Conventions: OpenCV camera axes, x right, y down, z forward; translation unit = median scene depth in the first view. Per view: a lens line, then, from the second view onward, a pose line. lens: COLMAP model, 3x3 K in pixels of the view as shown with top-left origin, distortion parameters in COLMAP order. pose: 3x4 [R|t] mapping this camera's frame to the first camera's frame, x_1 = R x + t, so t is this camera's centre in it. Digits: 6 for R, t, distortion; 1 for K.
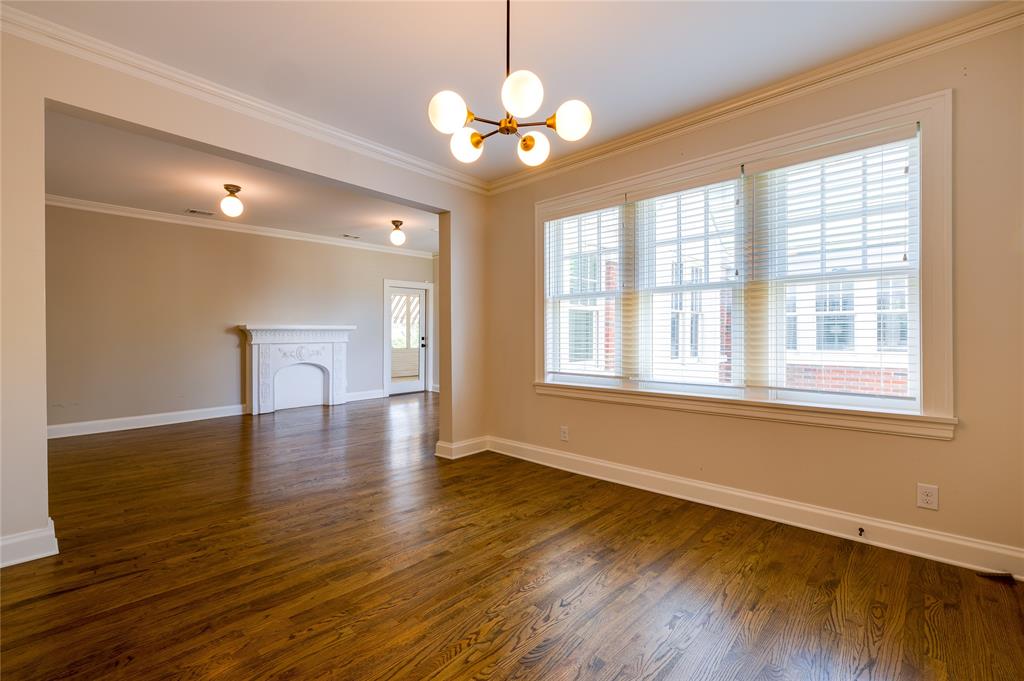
lens RADIAL K [[444.0, 0, 503.3], [0, 444.0, 334.2], [0, 0, 1]] dist [-0.002890, 0.002128]
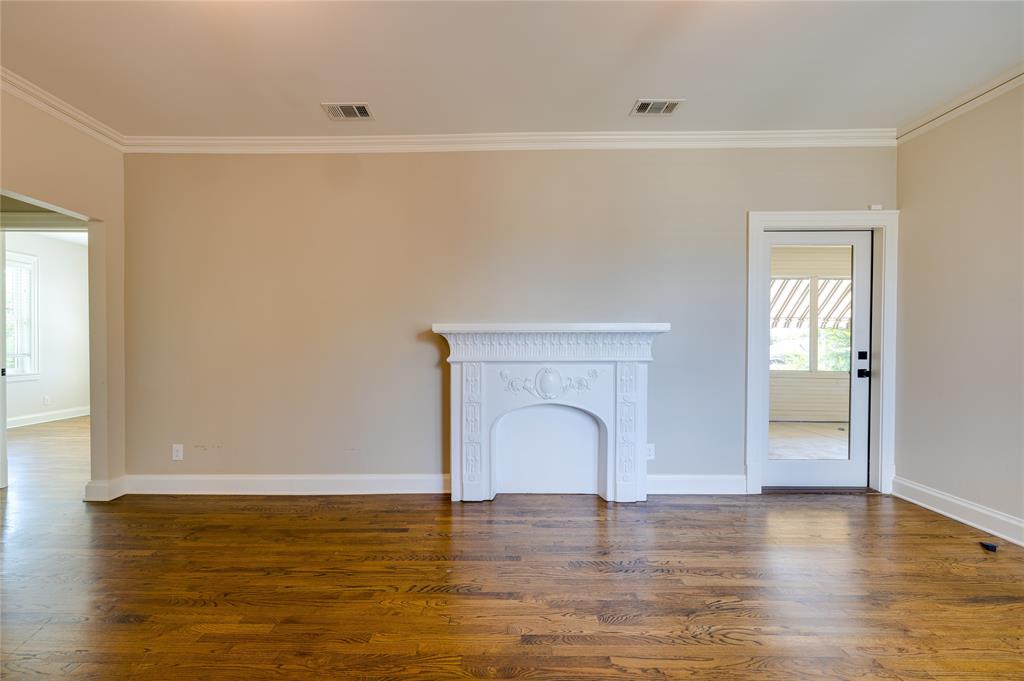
lens RADIAL K [[444.0, 0, 496.1], [0, 444.0, 348.5], [0, 0, 1]] dist [-0.002890, 0.002128]
pose [[0.677024, 0.009720, -0.735897, -0.282240], [-0.004414, 0.999948, 0.009147, 0.003500], [0.735947, -0.002945, 0.677032, 1.254125]]
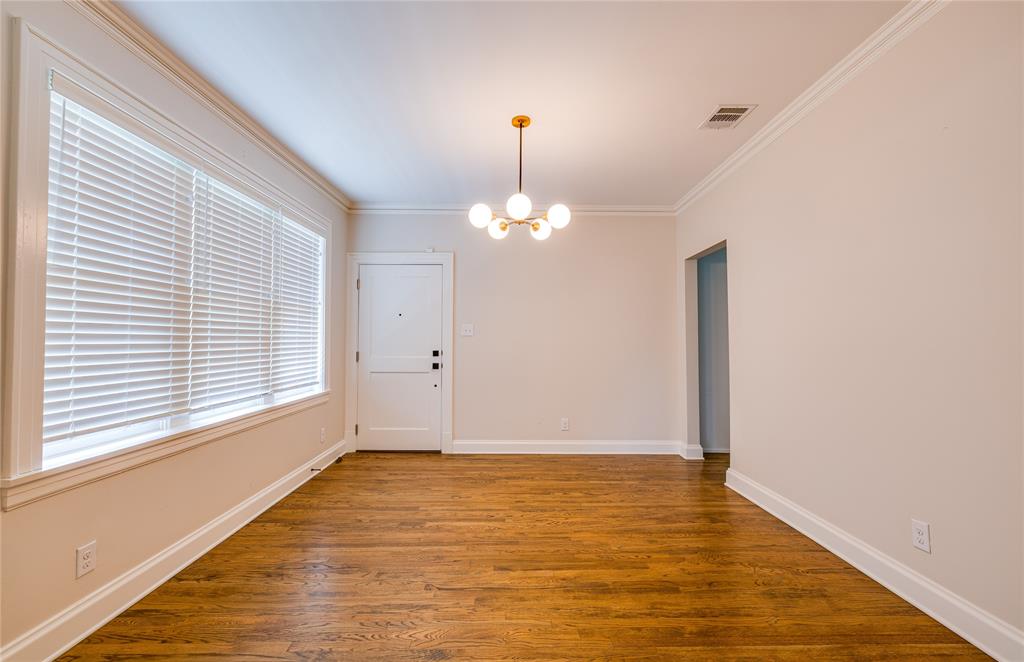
lens RADIAL K [[436.2, 0, 509.5], [0, 436.2, 346.7], [0, 0, 1]] dist [-0.000180, 0.001290]
pose [[-0.685398, -0.011243, 0.728081, -0.580120], [-0.004232, 0.999925, 0.011456, -0.013579], [-0.728156, 0.004771, -0.685395, 1.118288]]
